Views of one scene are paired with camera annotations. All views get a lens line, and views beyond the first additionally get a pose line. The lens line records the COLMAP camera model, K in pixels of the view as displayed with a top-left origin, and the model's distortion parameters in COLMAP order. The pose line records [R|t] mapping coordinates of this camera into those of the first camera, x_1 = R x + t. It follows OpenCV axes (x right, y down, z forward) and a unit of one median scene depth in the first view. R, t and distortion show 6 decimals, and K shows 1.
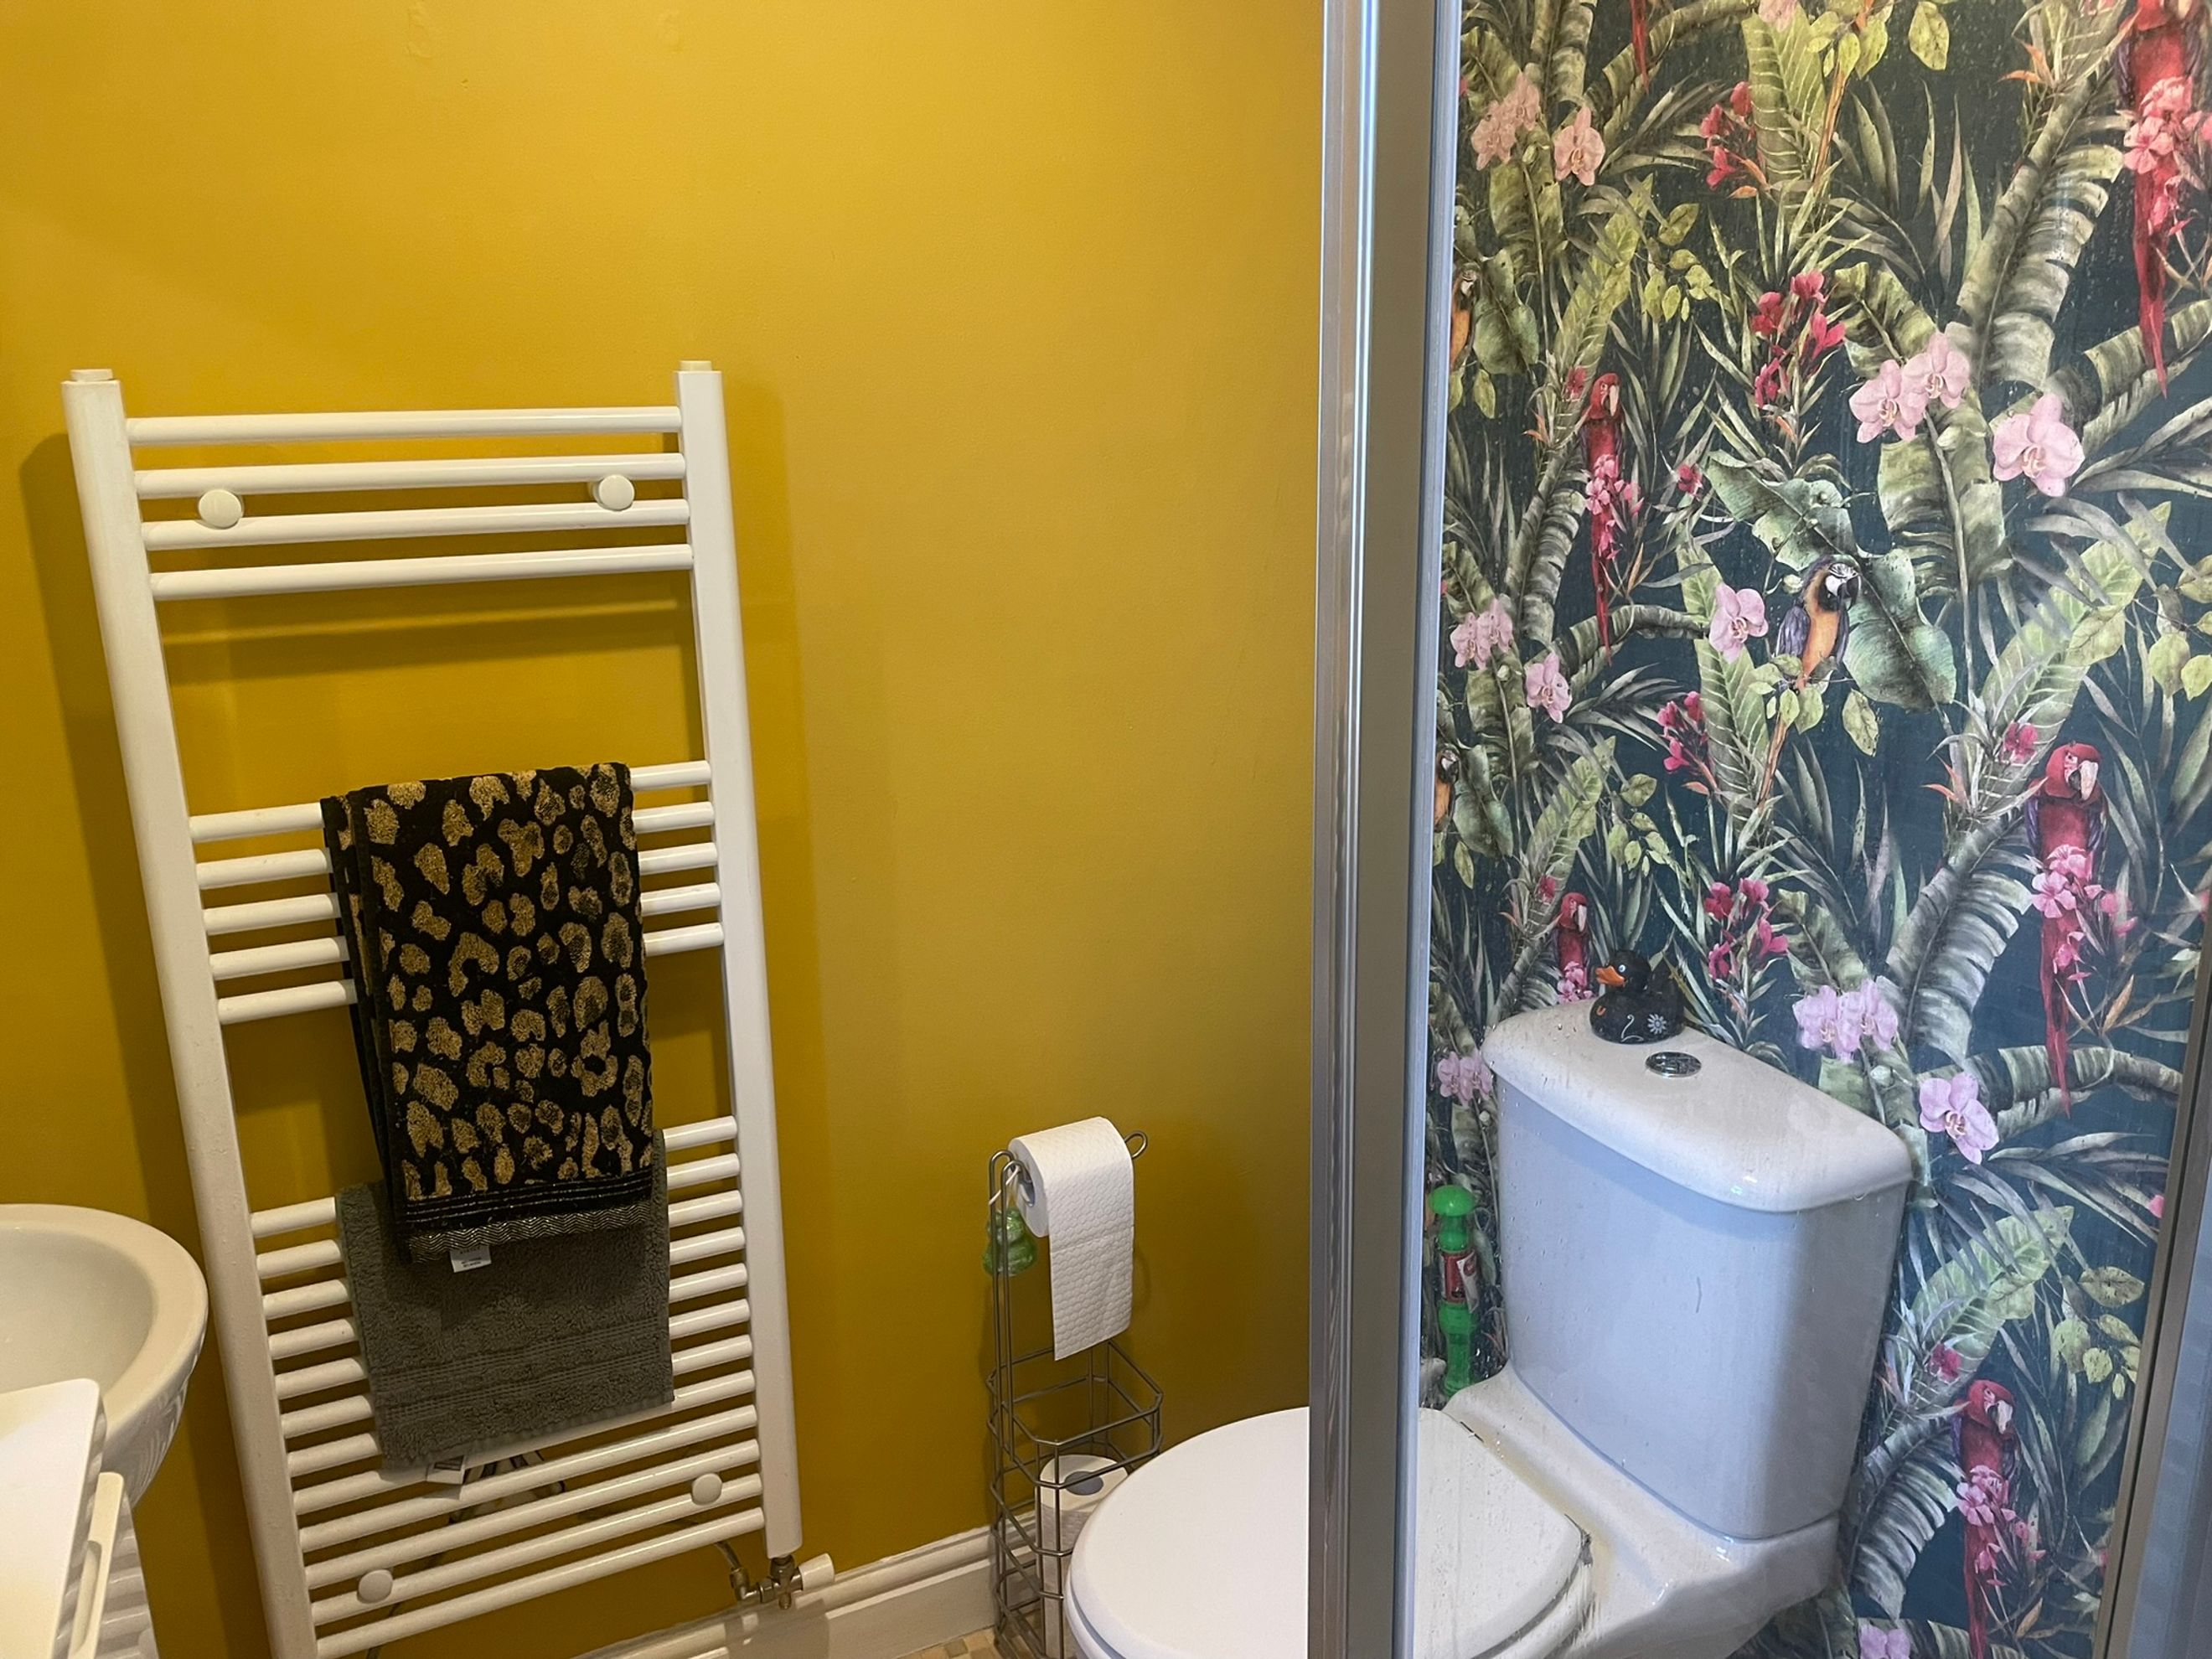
lens RADIAL K [[1674.9, 0, 1150.1], [0, 1674.9, 804.1], [0, 0, 1]] dist [0.073497, -0.104046]
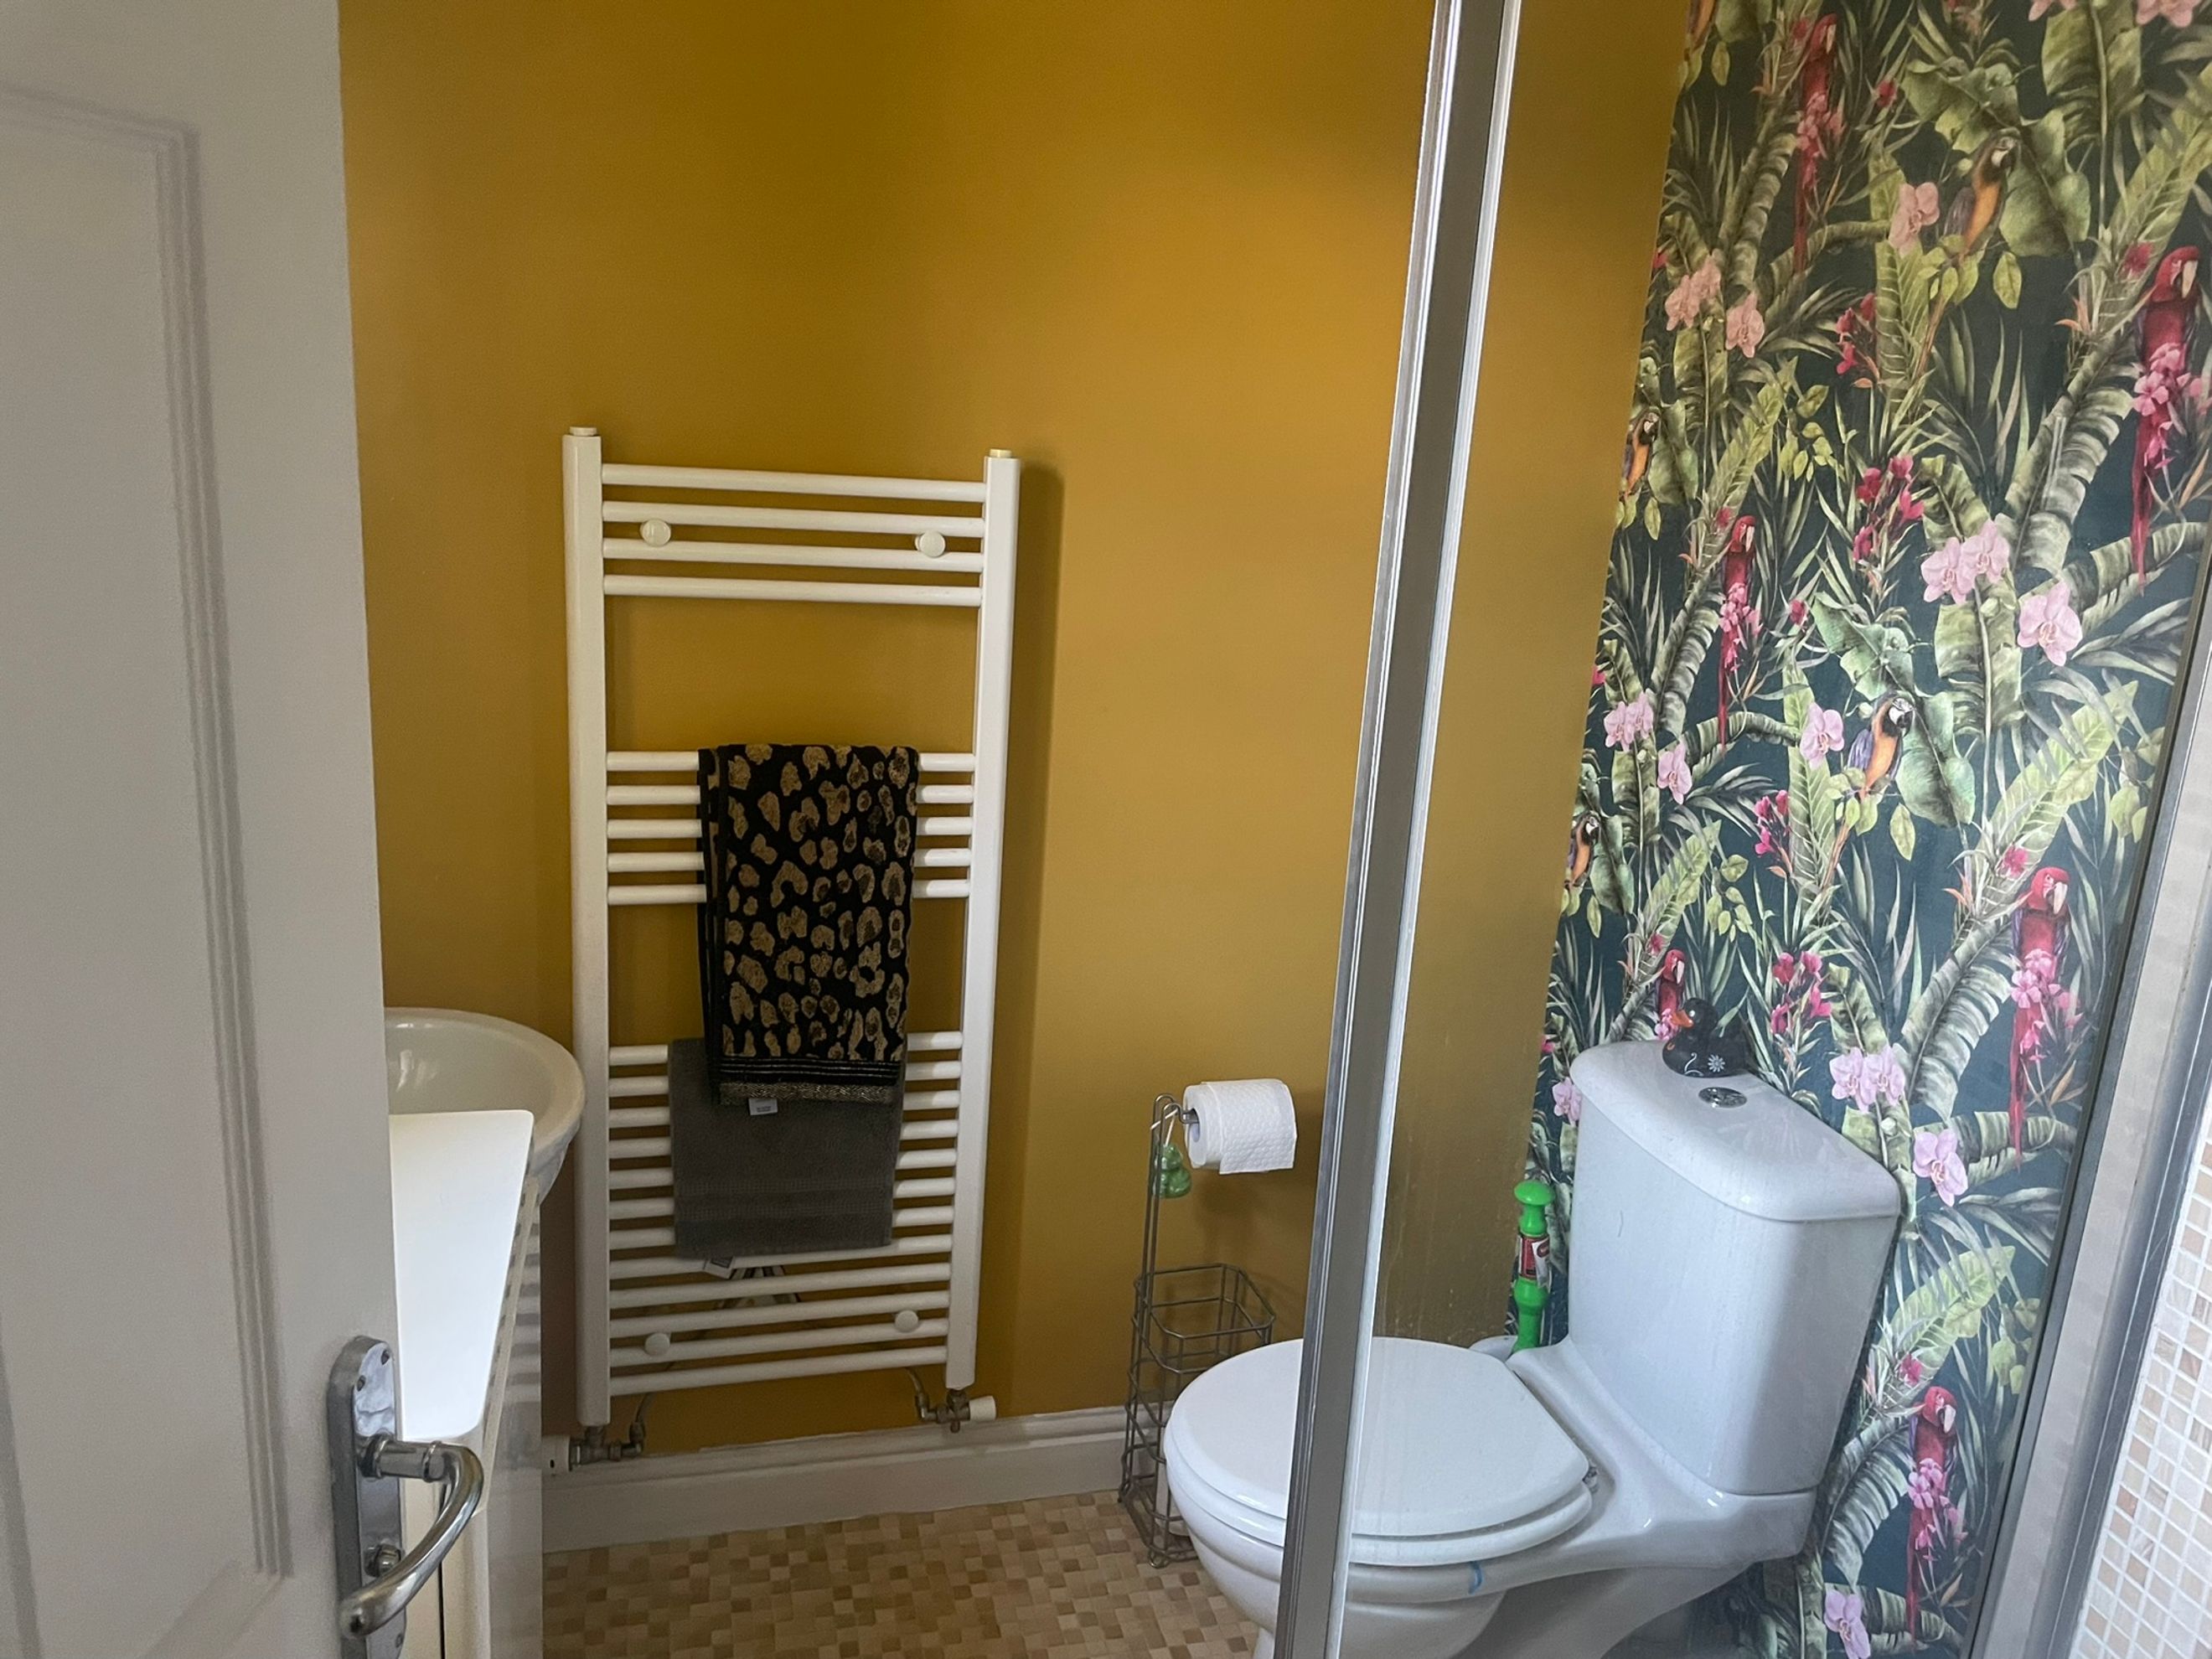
lens RADIAL K [[1674.9, 0, 1113.0], [0, 1674.9, 826.3], [0, 0, 1]] dist [0.073497, -0.104046]
pose [[0.977089, 0.121152, -0.174983, 0.076815], [-0.121413, 0.992559, 0.009251, 0.004924], [0.174802, 0.012207, 0.984528, -0.267258]]
